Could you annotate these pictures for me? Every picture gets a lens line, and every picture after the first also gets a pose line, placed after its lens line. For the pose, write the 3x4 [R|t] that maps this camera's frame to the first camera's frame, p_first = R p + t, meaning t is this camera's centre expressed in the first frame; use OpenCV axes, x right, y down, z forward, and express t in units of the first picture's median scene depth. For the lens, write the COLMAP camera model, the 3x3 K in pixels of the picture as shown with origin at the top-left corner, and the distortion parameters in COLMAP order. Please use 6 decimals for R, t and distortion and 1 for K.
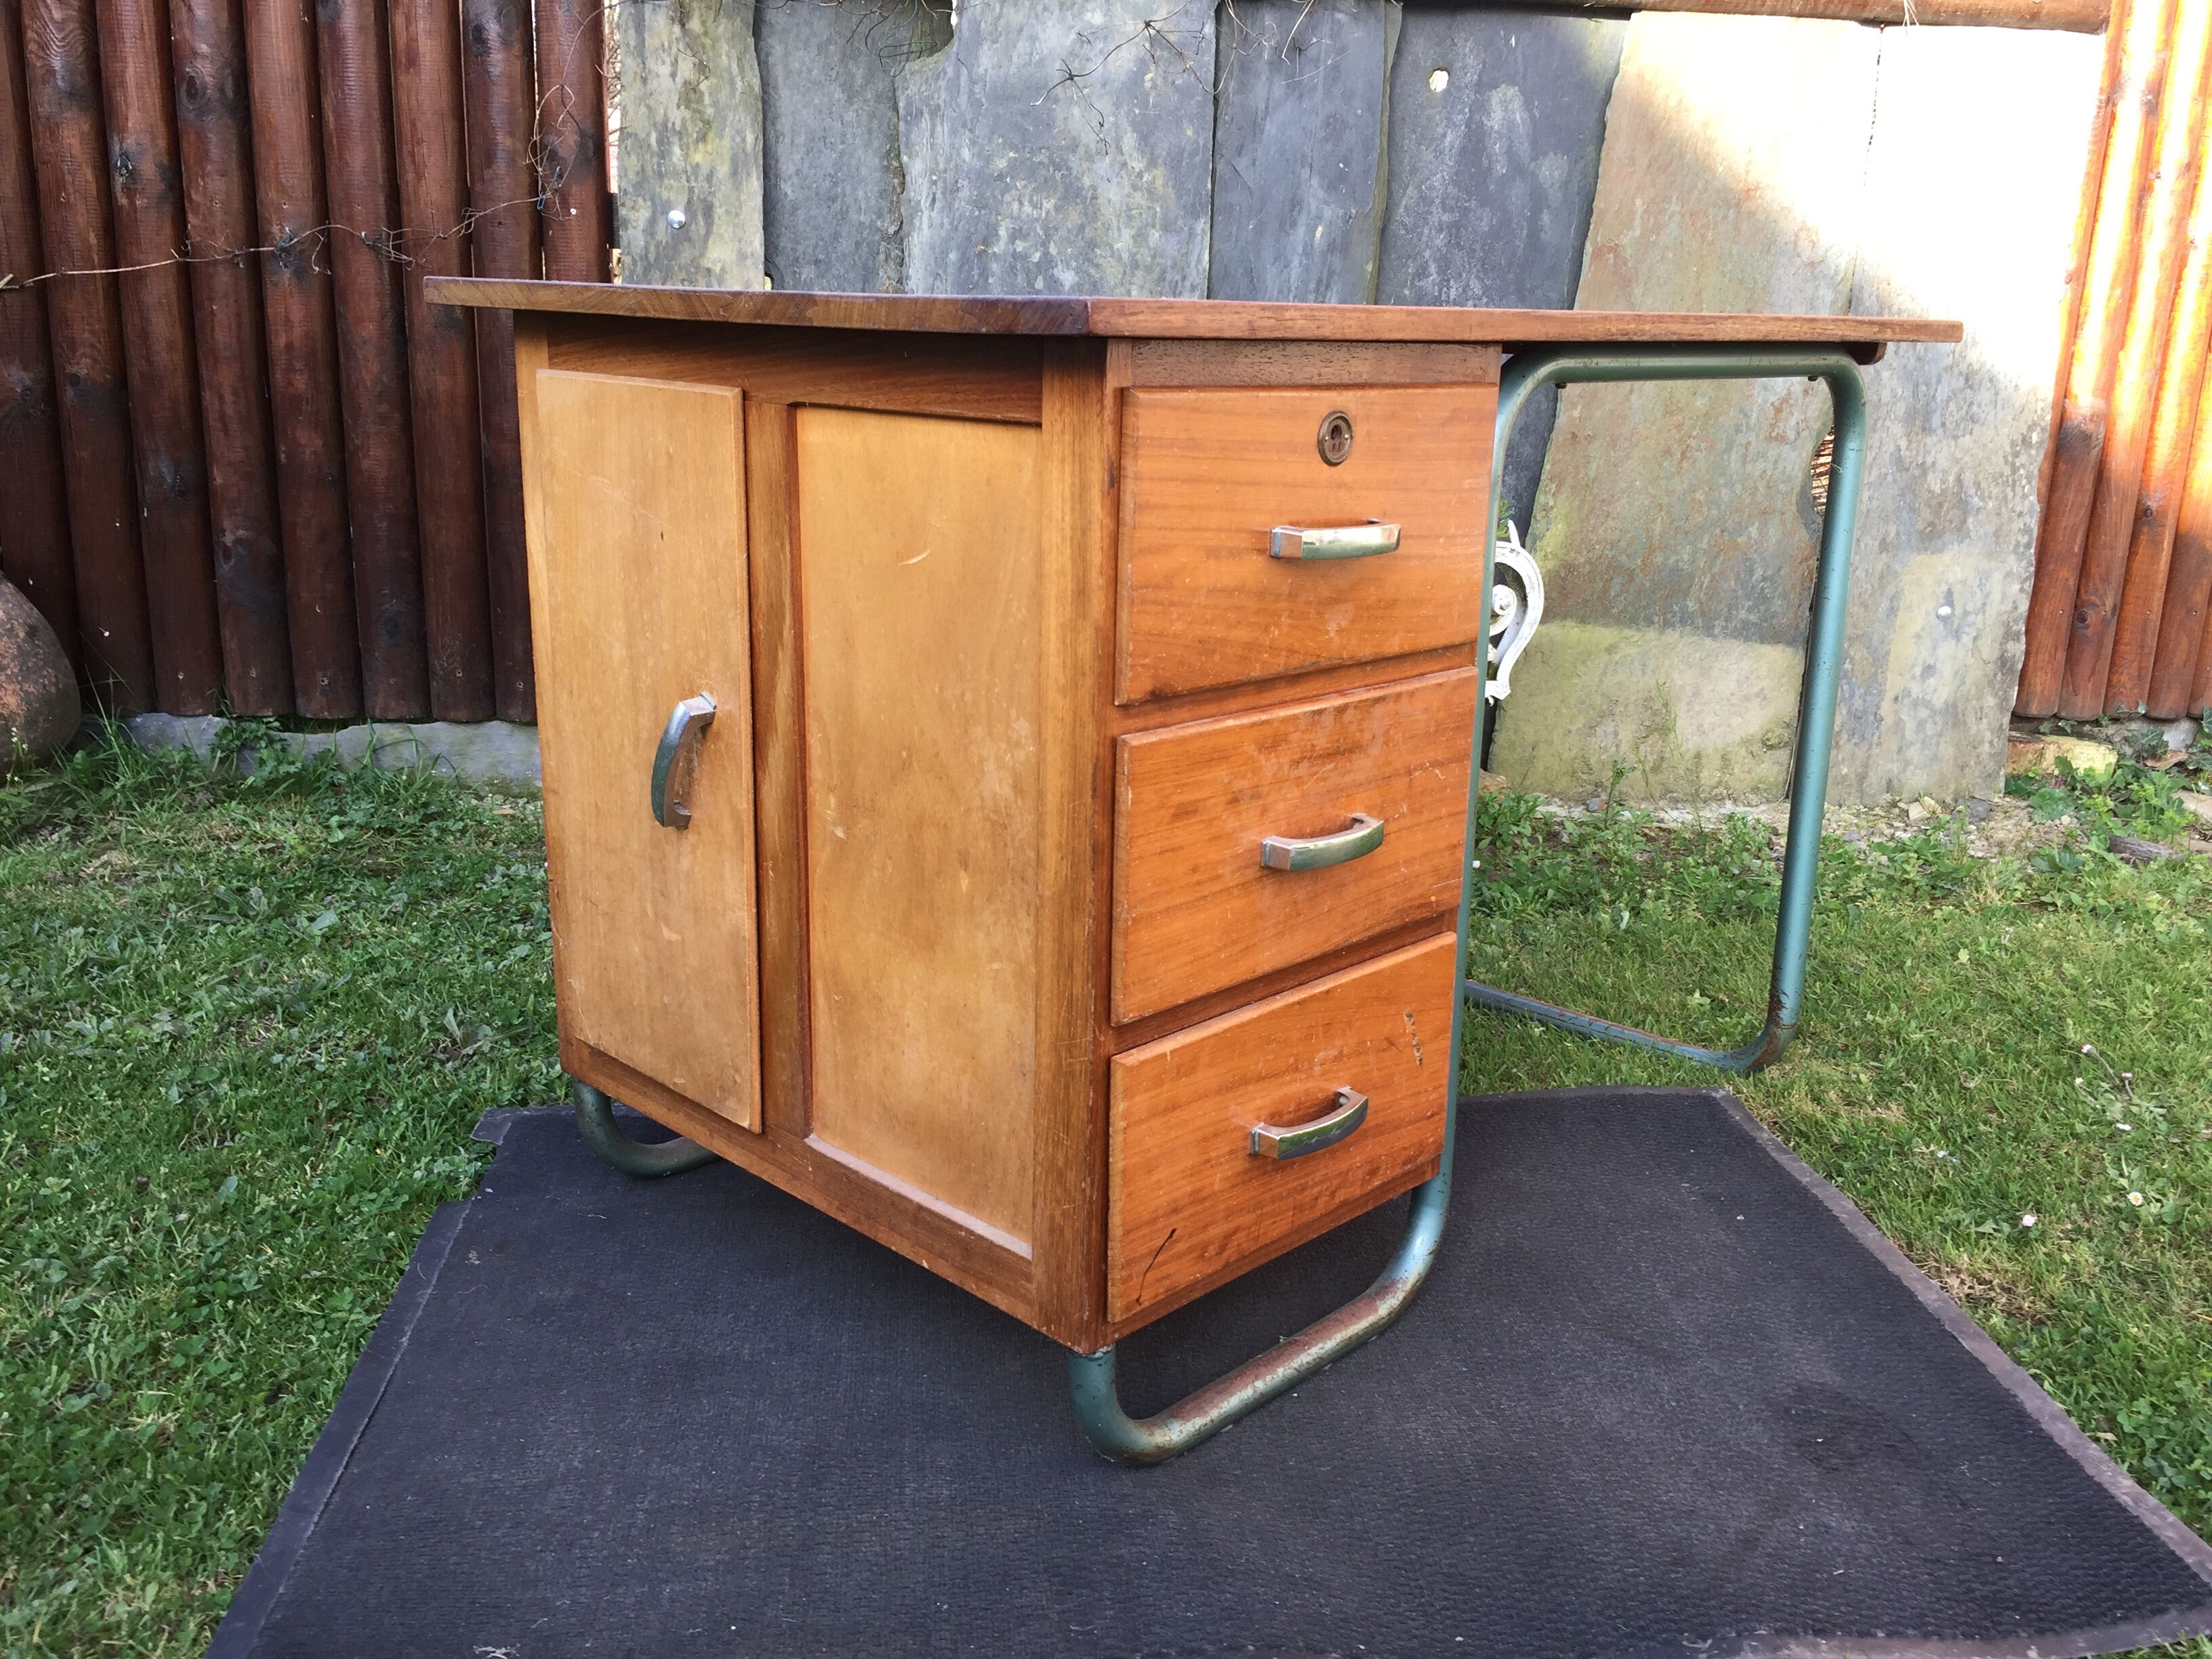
lens RADIAL K [[1895.2, 0, 1106.2], [0, 1895.2, 828.1], [0, 0, 1]] dist [0.087807, -0.122710]
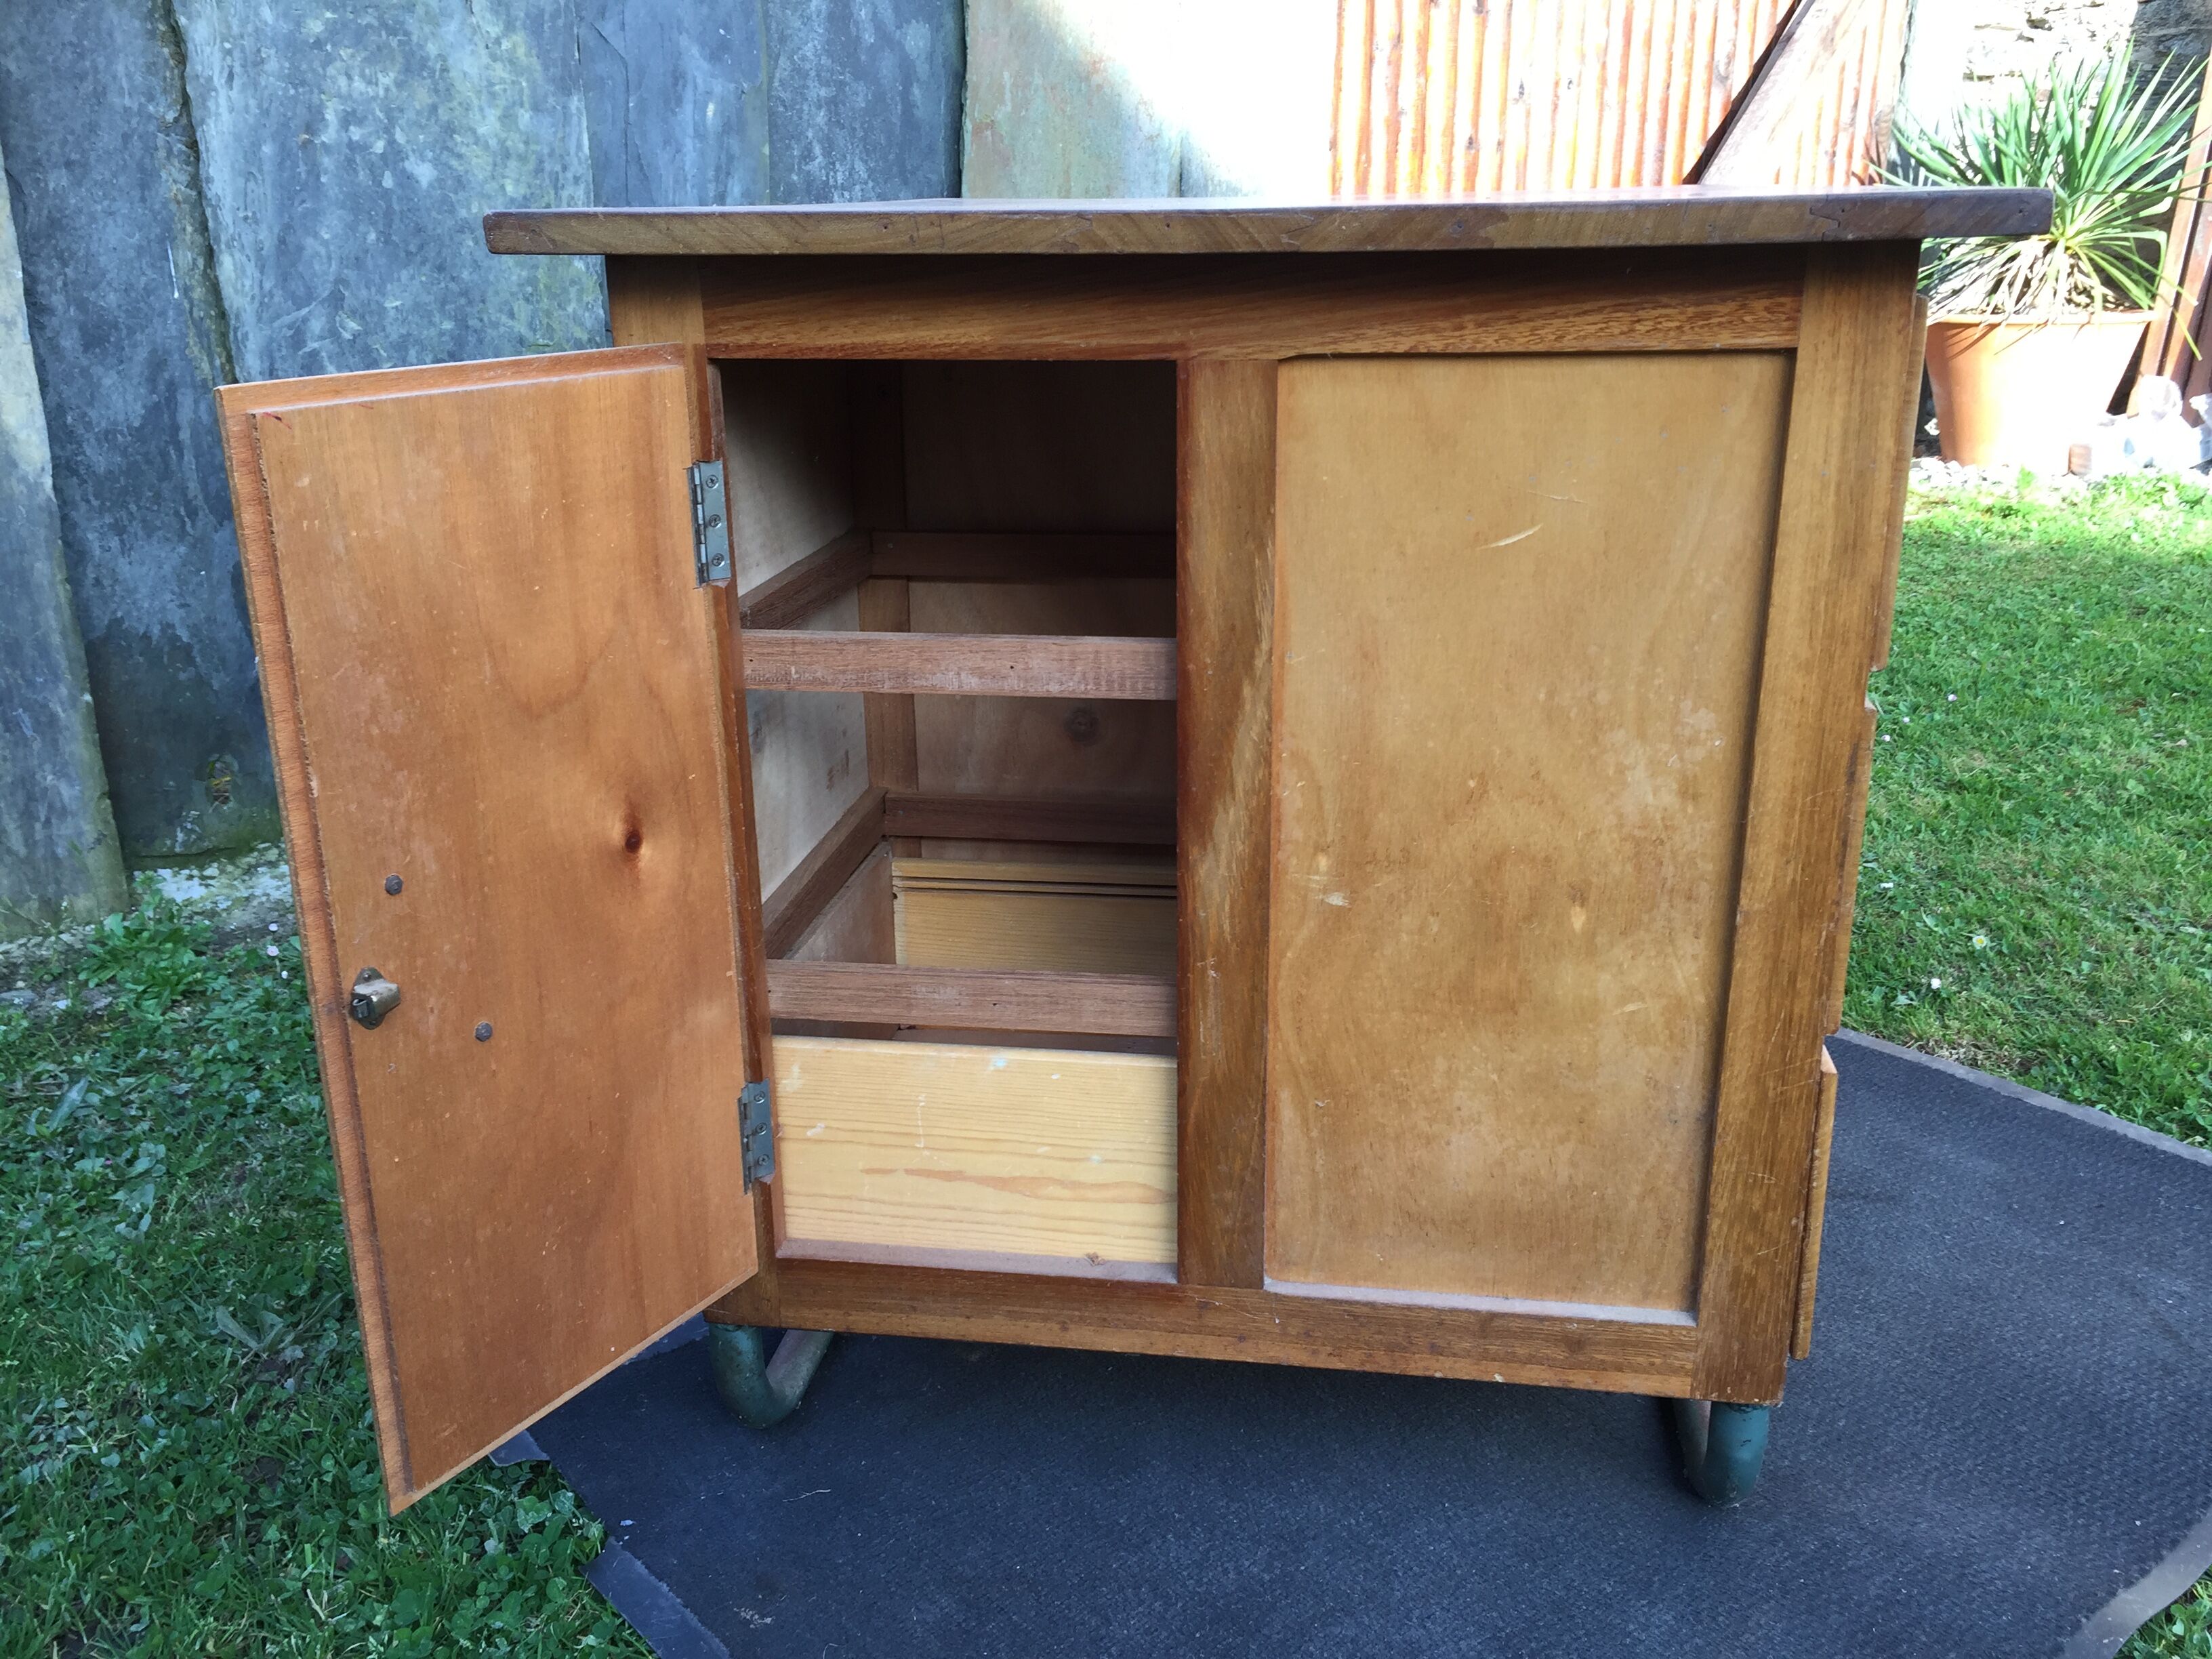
lens RADIAL K [[1895.2, 0, 1119.1], [0, 1895.2, 827.5], [0, 0, 1]] dist [0.087807, -0.122710]
pose [[0.811357, -0.220616, 0.541322, -0.282044], [0.188521, 0.975321, 0.114928, -0.059906], [-0.553317, 0.008803, 0.832924, 0.175640]]
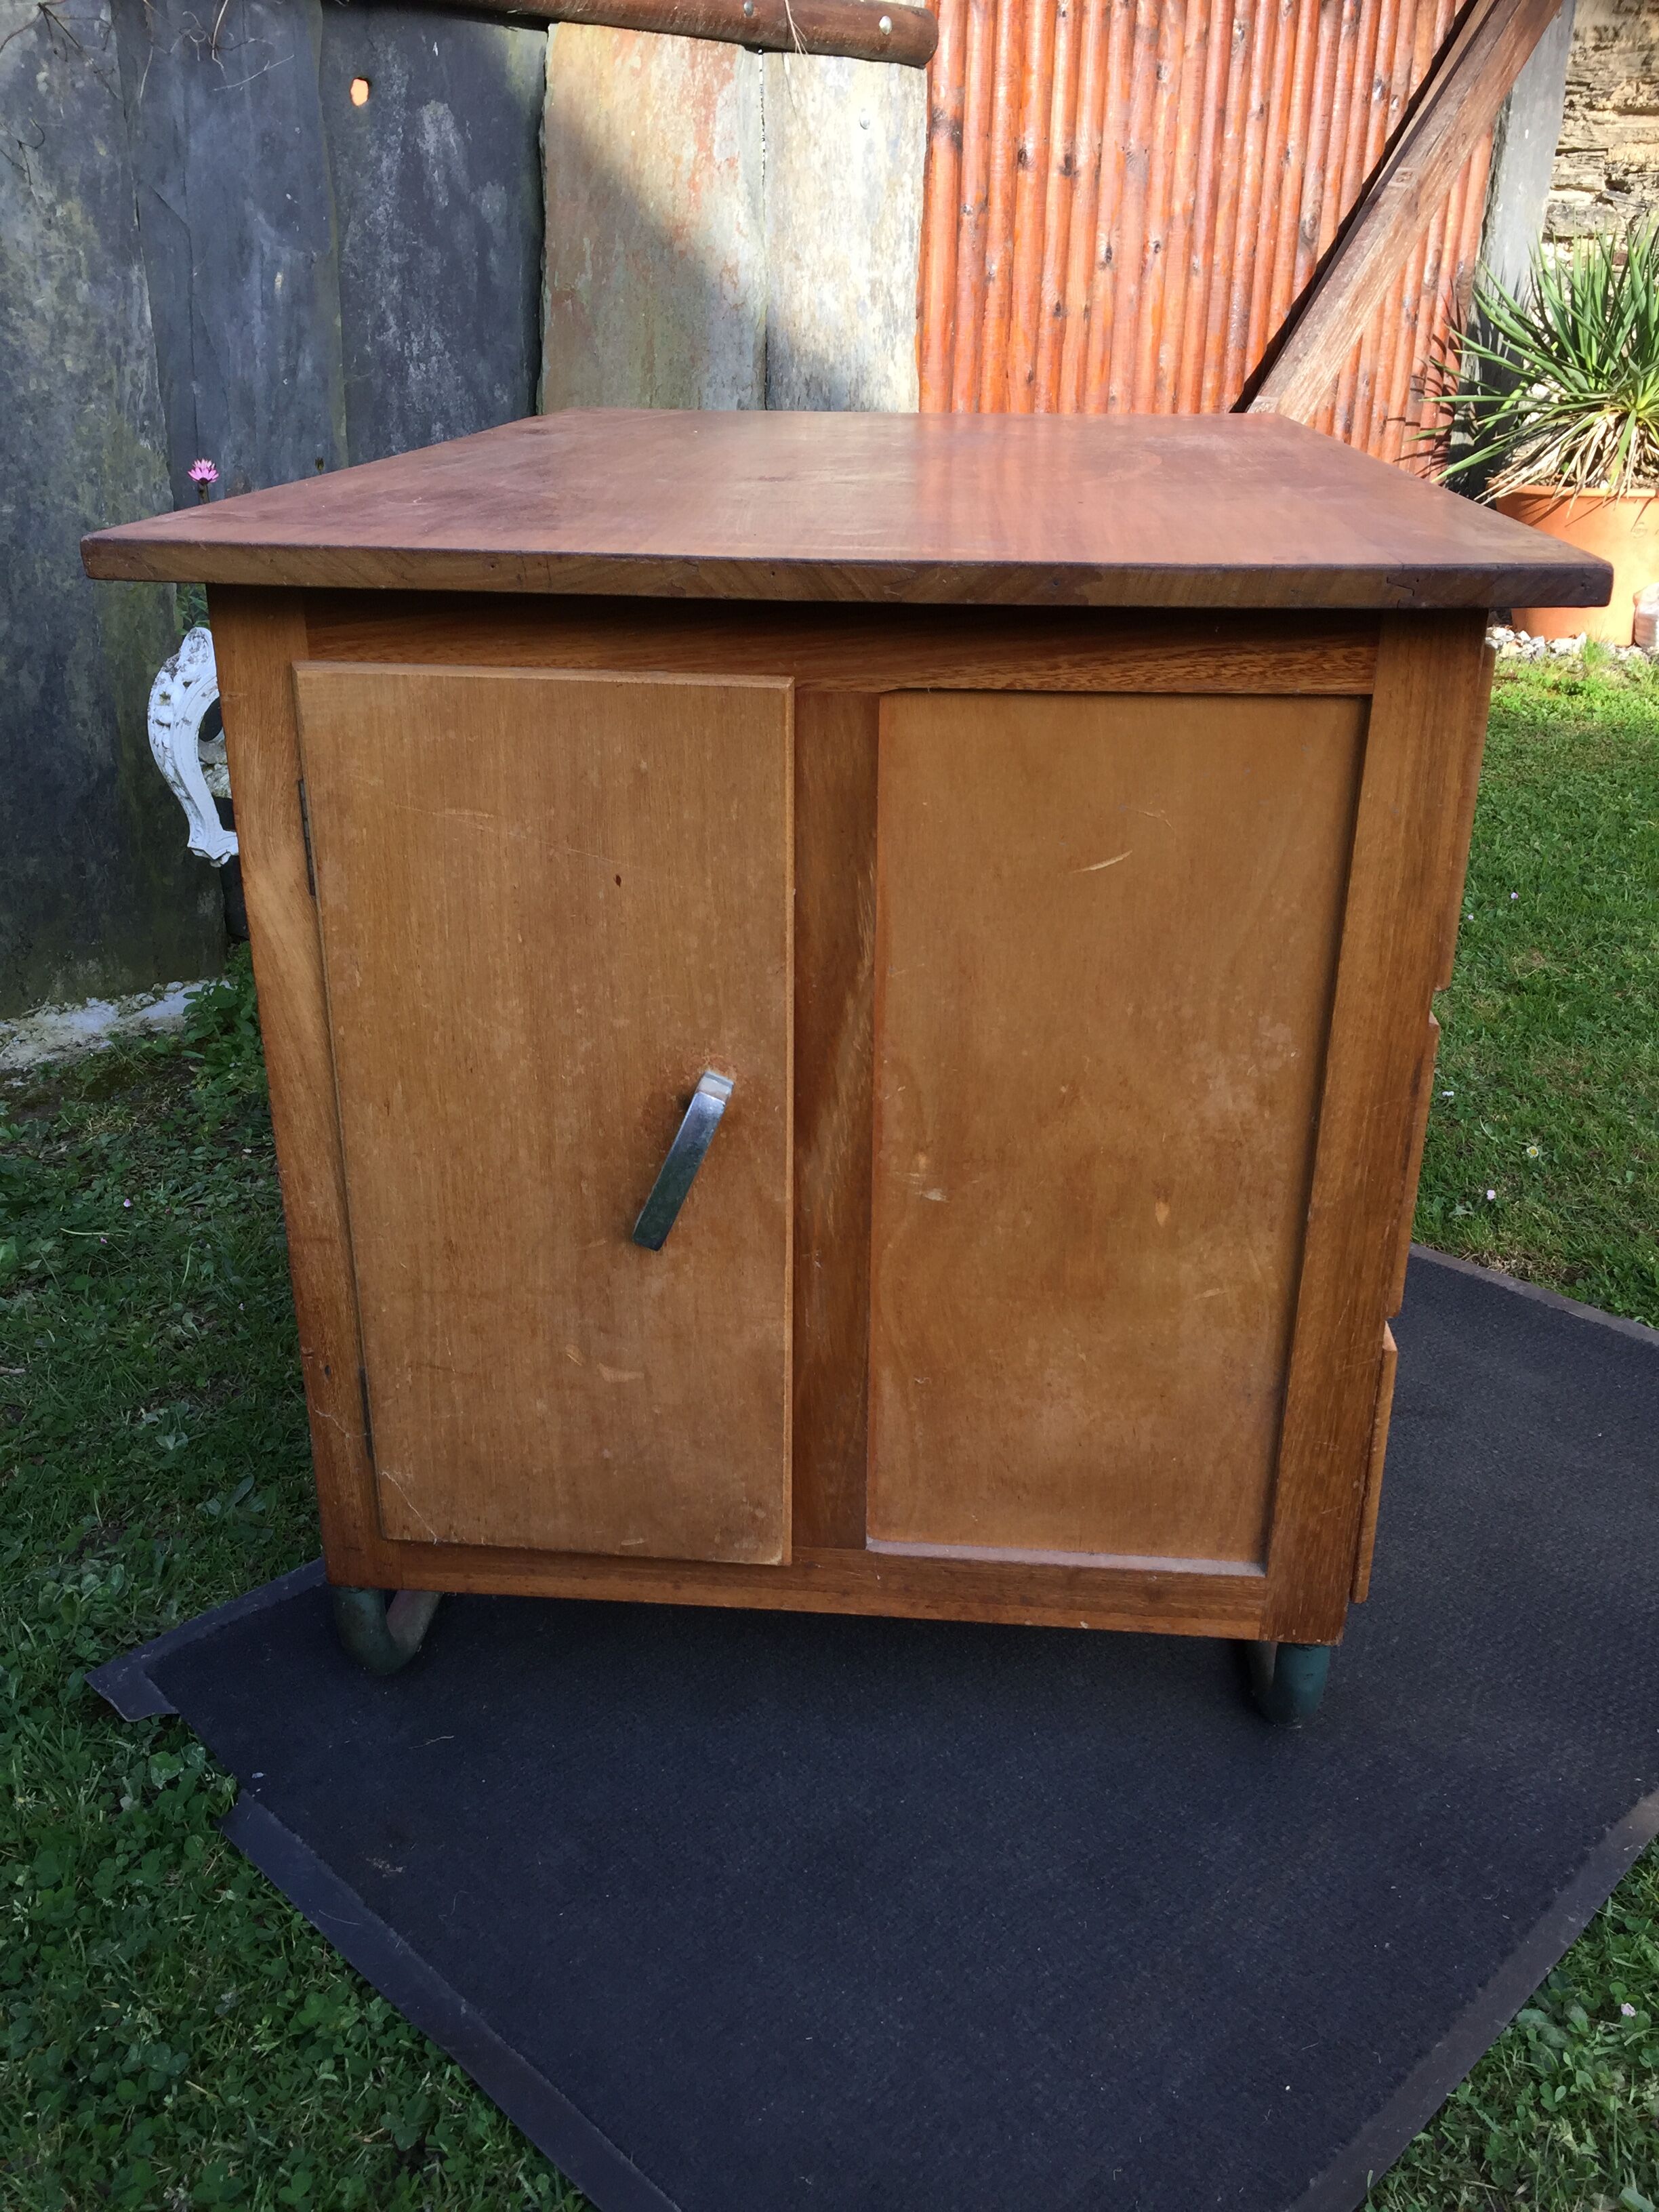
lens RADIAL K [[1895.2, 0, 838.8], [0, 1895.2, 1118.4], [0, 0, 1]] dist [0.087807, -0.122710]
pose [[0.769762, -0.273367, 0.576834, -0.285556], [0.181682, 0.960110, 0.212558, -0.095186], [-0.611931, -0.058819, 0.788721, 0.167560]]
